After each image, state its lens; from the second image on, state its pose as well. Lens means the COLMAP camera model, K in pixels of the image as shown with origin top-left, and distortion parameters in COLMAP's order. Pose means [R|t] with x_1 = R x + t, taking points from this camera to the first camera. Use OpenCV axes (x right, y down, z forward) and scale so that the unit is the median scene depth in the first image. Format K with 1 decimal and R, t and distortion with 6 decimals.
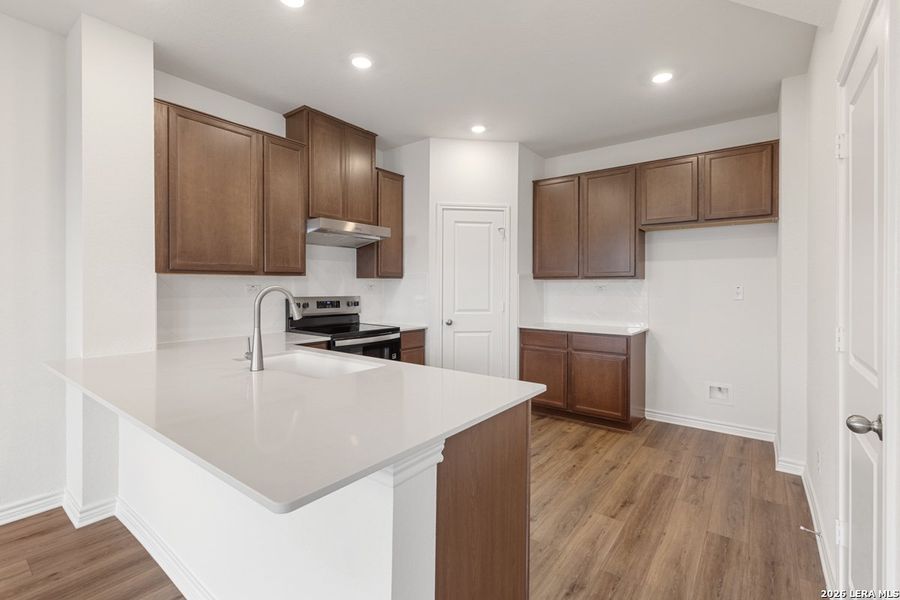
lens RADIAL K [[405.4, 0, 447.2], [0, 405.4, 288.6], [0, 0, 1]] dist [-0.000661, -0.000407]
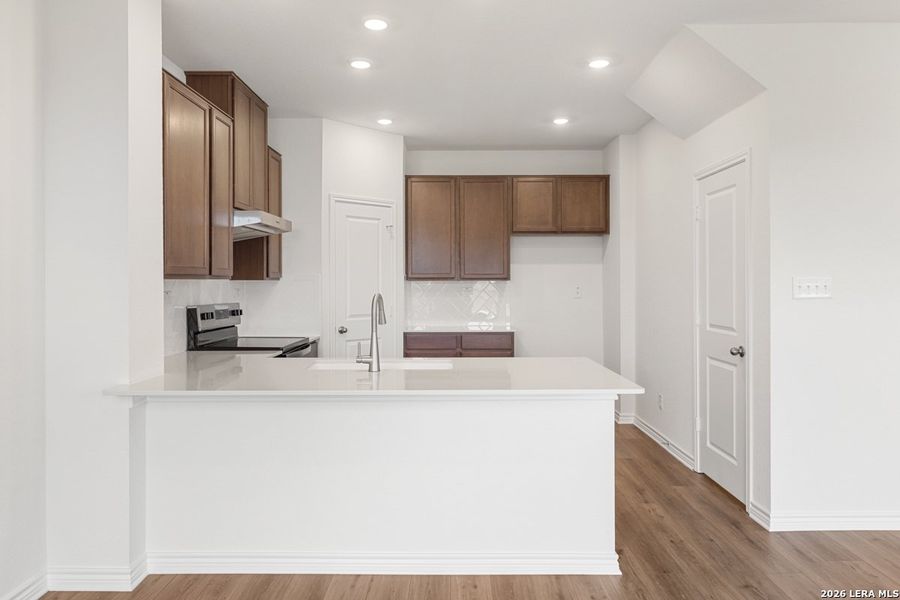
lens RADIAL K [[609.1, 0, 451.2], [0, 609.1, 283.2], [0, 0, 1]] dist [-0.001800, -0.000982]
pose [[0.793050, -0.004932, 0.609136, -0.633702], [0.008267, 0.999962, -0.002666, -0.013426], [-0.609100, 0.007150, 0.793061, -0.200943]]
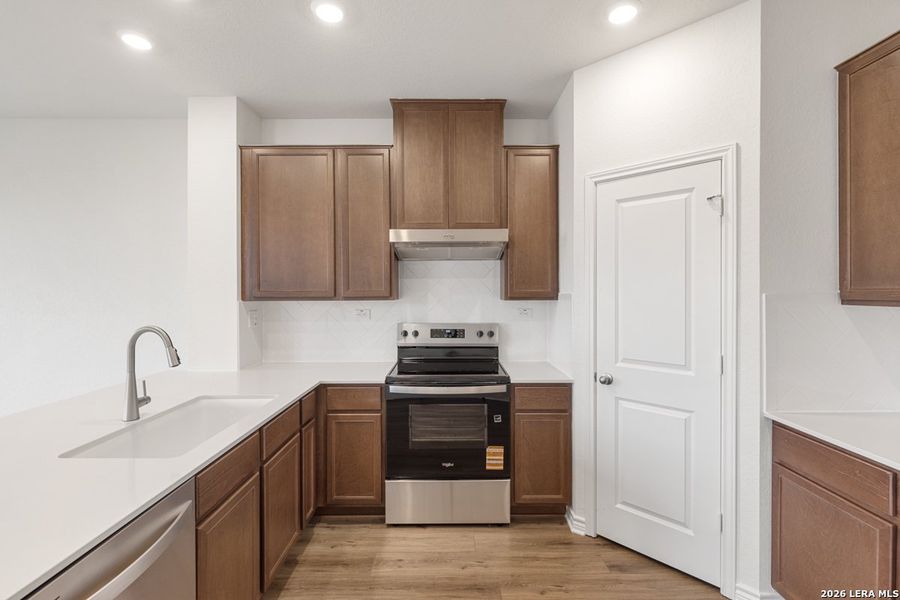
lens RADIAL K [[405.4, 0, 447.2], [0, 405.4, 288.6], [0, 0, 1]] dist [-0.000661, -0.000407]
pose [[0.608455, -0.011361, -0.793507, 0.331776], [-0.001696, 0.999877, -0.015616, -0.035796], [0.793586, 0.010847, 0.608361, 0.491233]]
